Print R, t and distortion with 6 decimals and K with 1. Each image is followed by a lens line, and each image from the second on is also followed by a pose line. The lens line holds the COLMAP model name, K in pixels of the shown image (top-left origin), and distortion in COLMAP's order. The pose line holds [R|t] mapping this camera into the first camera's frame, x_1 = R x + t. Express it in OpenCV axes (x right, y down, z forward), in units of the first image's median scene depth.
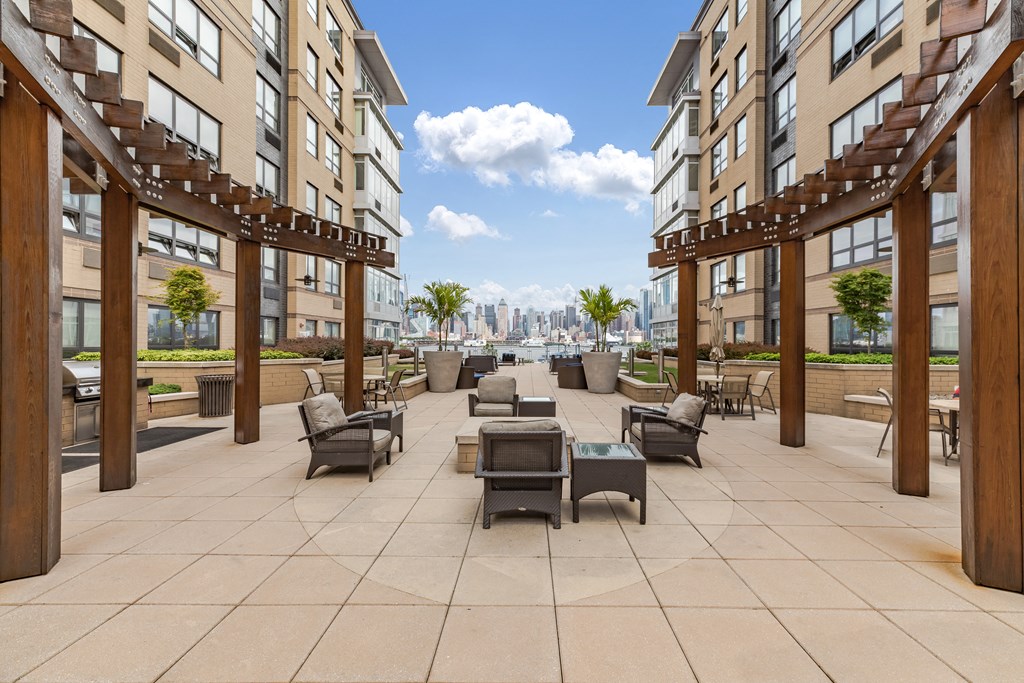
lens RADIAL K [[478.4, 0, 533.5], [0, 478.4, 343.5], [0, 0, 1]] dist [-0.033242, -0.000252]
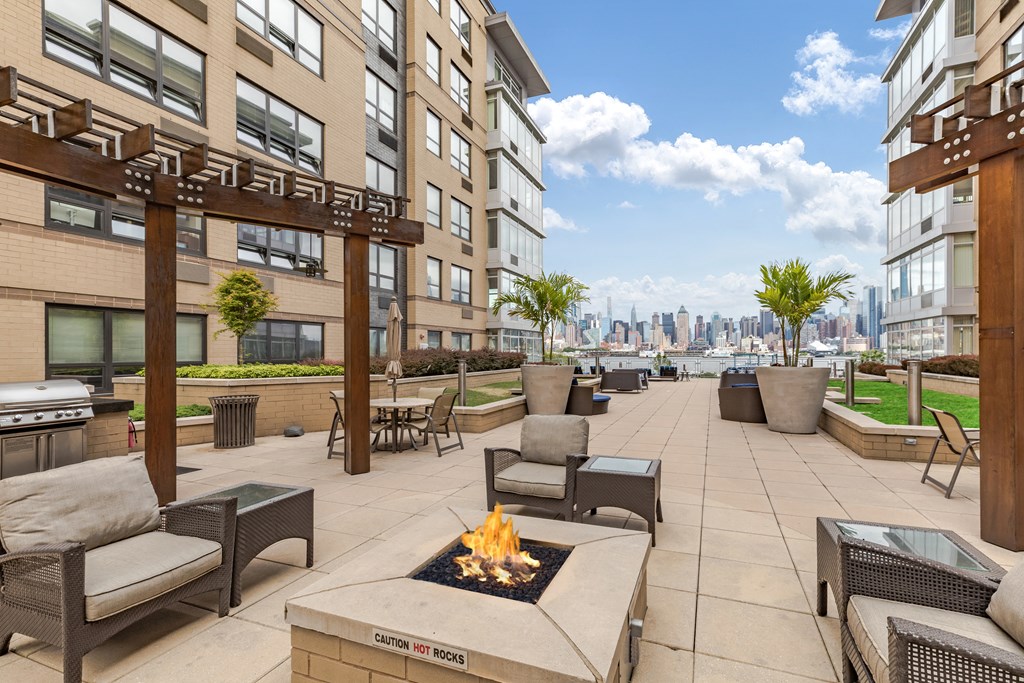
lens RADIAL K [[479.3, 0, 499.5], [0, 479.3, 356.0], [0, 0, 1]] dist [-0.011060, 0.004378]
pose [[0.907718, -0.007253, -0.419518, 0.114928], [0.008248, 0.999966, 0.000560, 0.001140], [0.419500, -0.003968, 0.907747, 0.546015]]
